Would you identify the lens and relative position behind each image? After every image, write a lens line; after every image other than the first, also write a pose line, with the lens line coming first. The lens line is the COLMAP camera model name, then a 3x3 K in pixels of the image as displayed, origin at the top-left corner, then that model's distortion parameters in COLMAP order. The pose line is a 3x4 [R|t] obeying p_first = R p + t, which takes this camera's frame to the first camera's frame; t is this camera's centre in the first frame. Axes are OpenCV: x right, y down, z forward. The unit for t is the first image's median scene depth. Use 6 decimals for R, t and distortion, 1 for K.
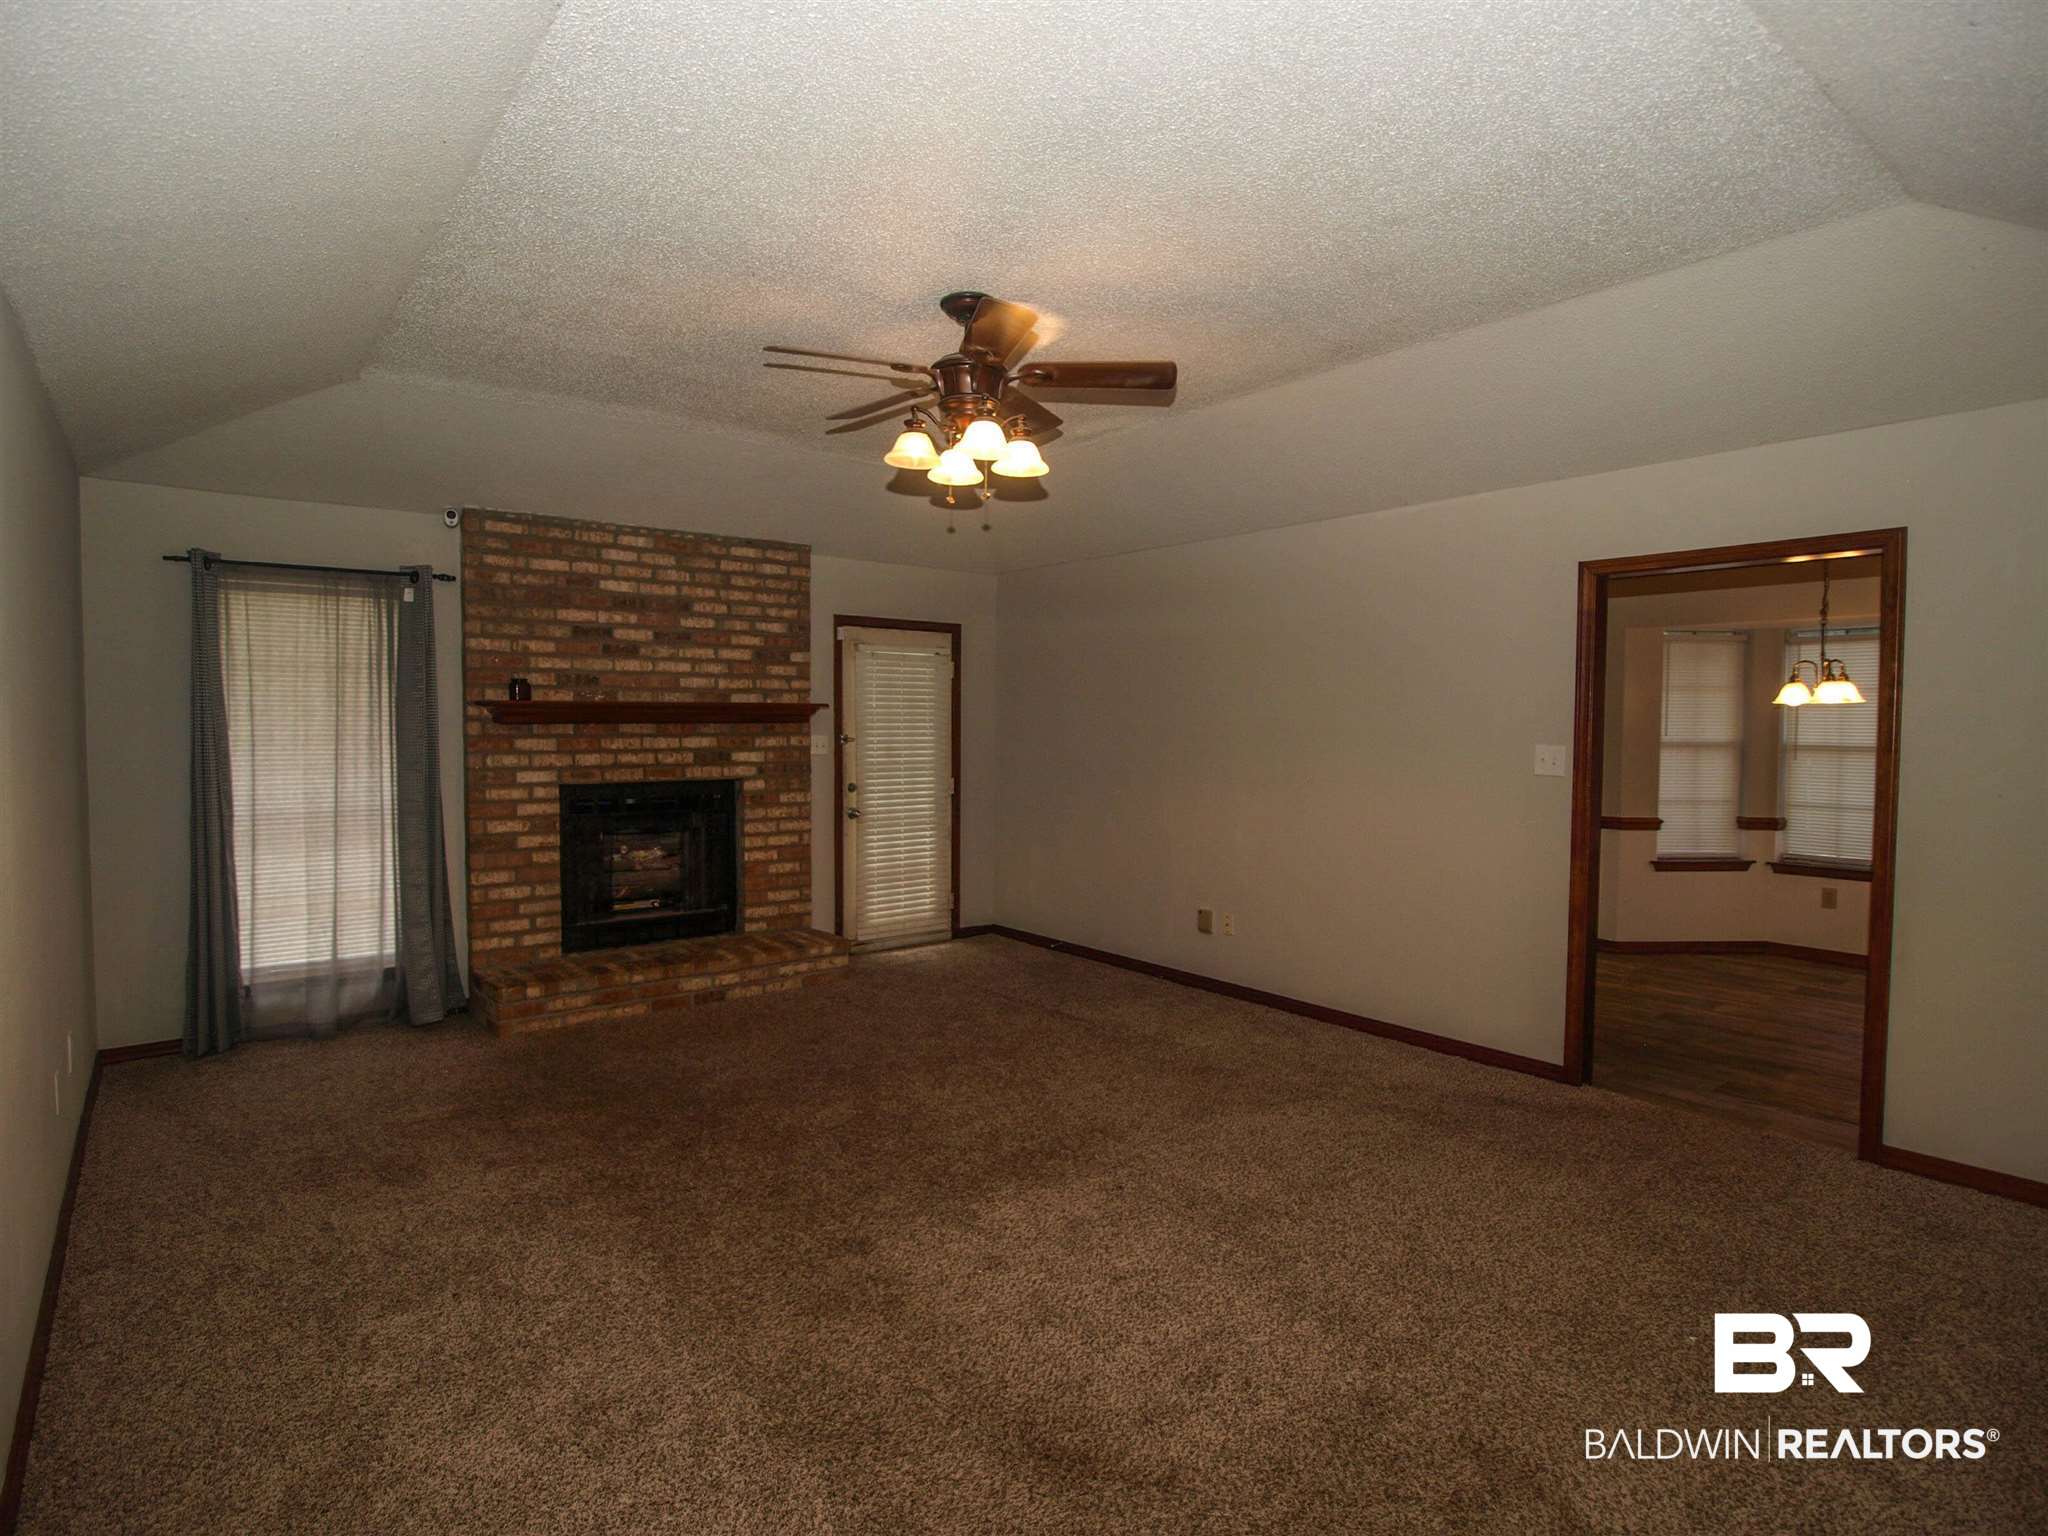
lens RADIAL K [[1076.0, 0, 1014.8], [0, 1076.0, 768.3], [0, 0, 1]] dist [-0.024845, -0.000946]
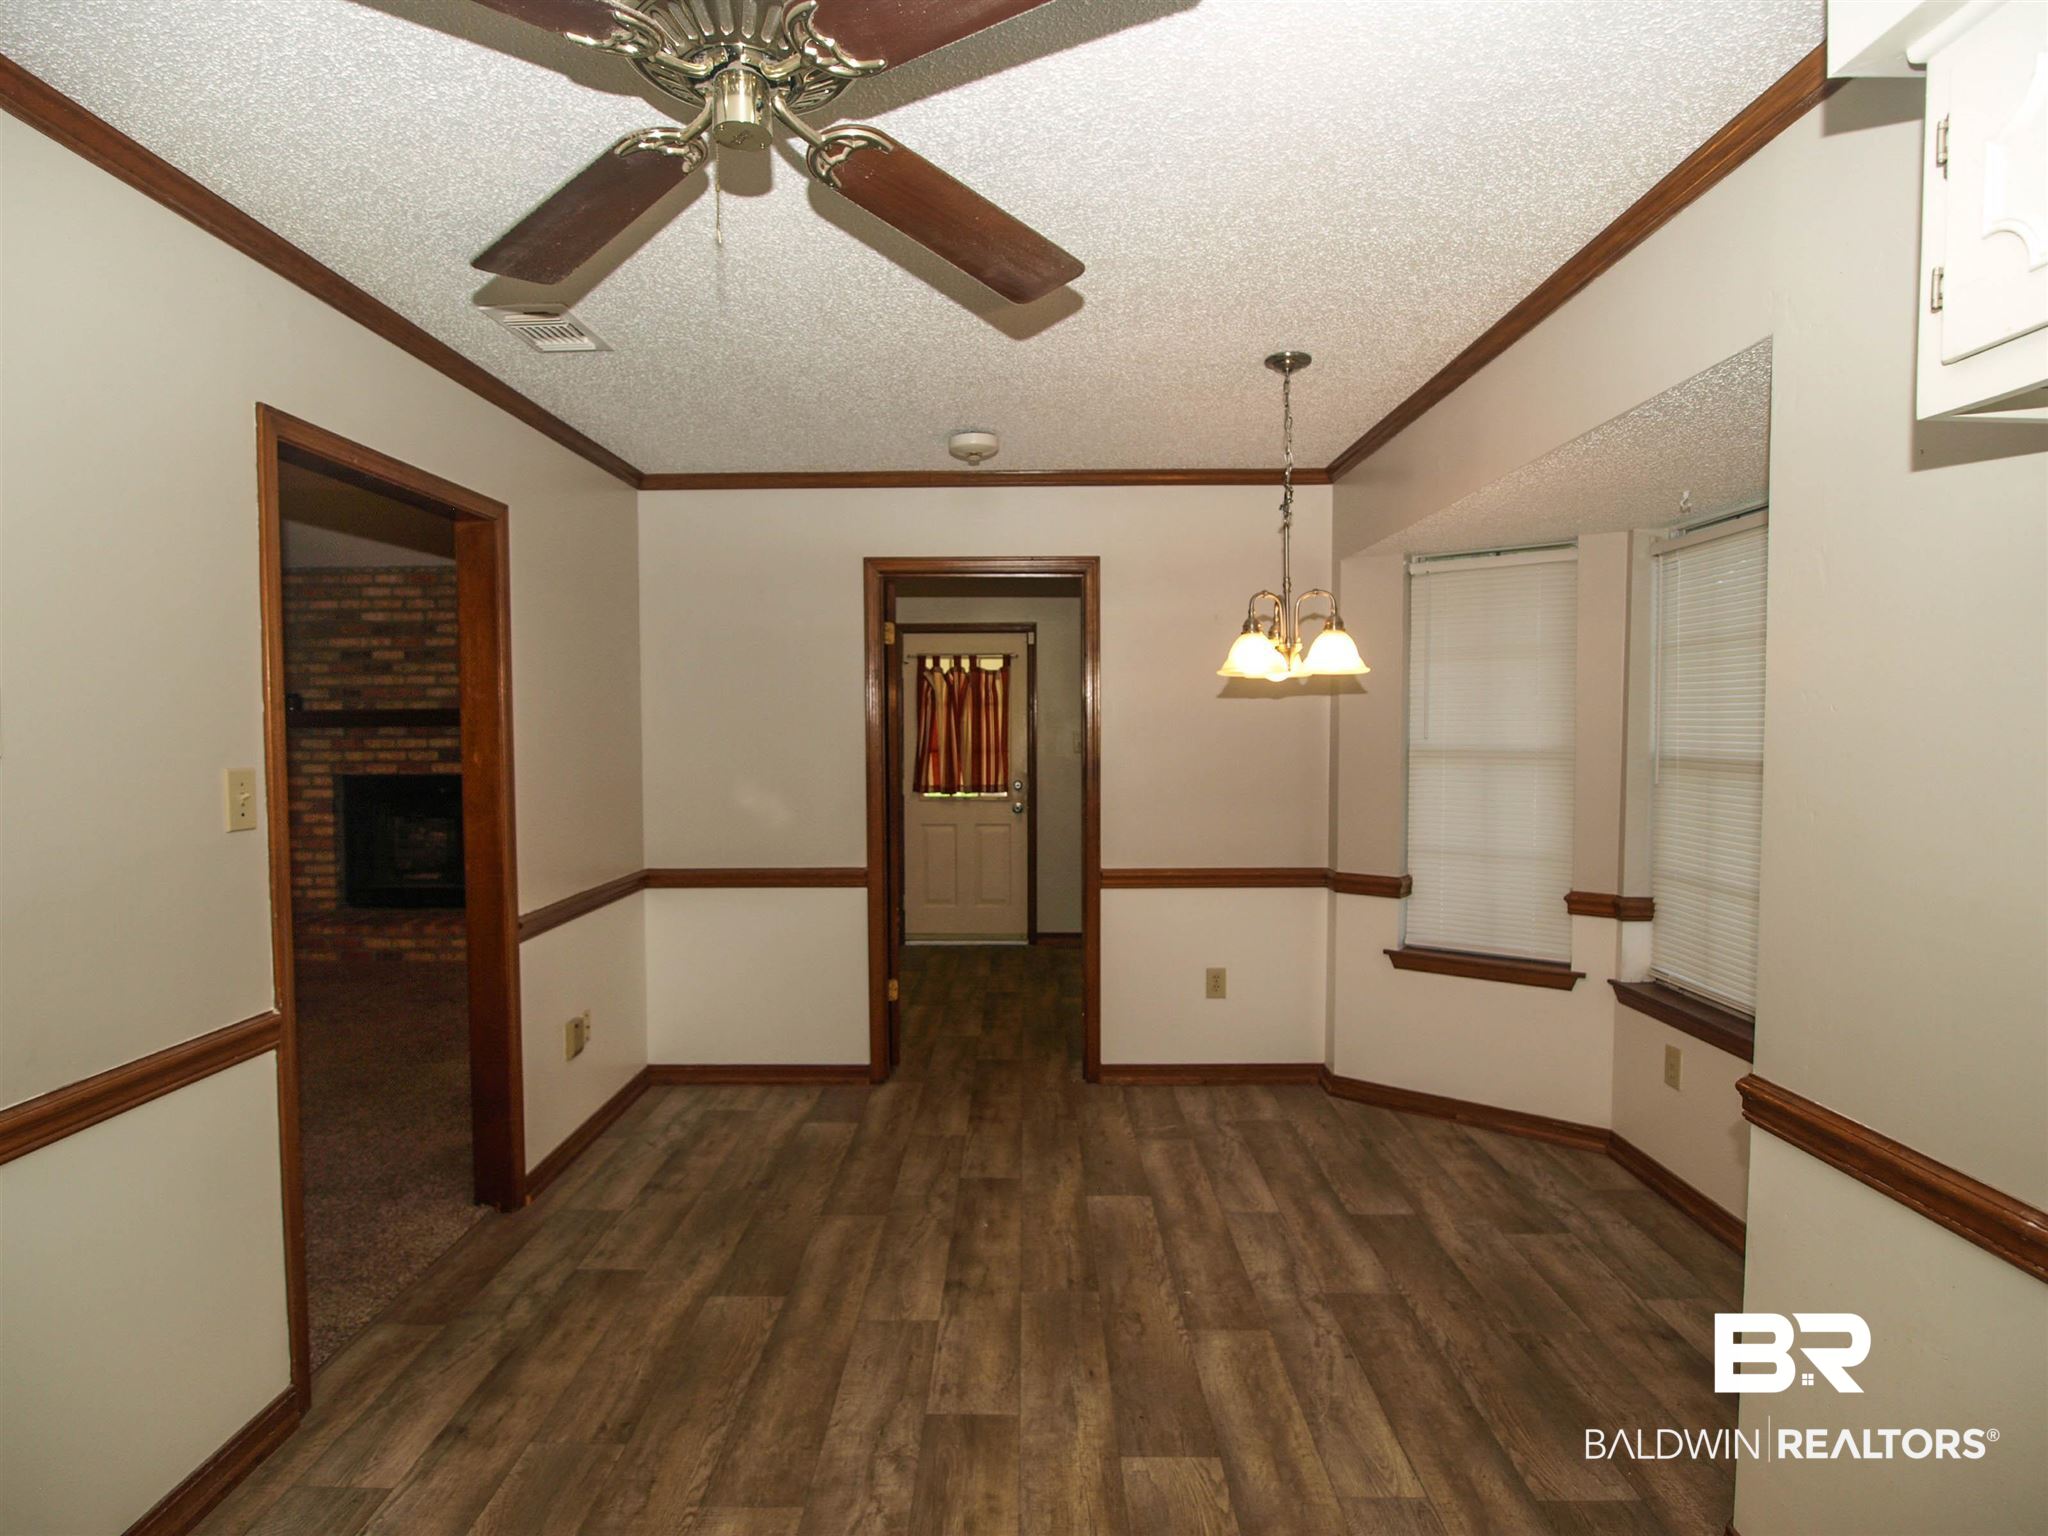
lens RADIAL K [[1076.0, 0, 1021.8], [0, 1076.0, 766.4], [0, 0, 1]] dist [-0.024845, -0.000946]
pose [[0.785124, 0.017477, -0.619092, 0.980832], [-0.020668, 0.999784, 0.002013, -0.014456], [0.618994, 0.011215, 0.785316, 0.493489]]
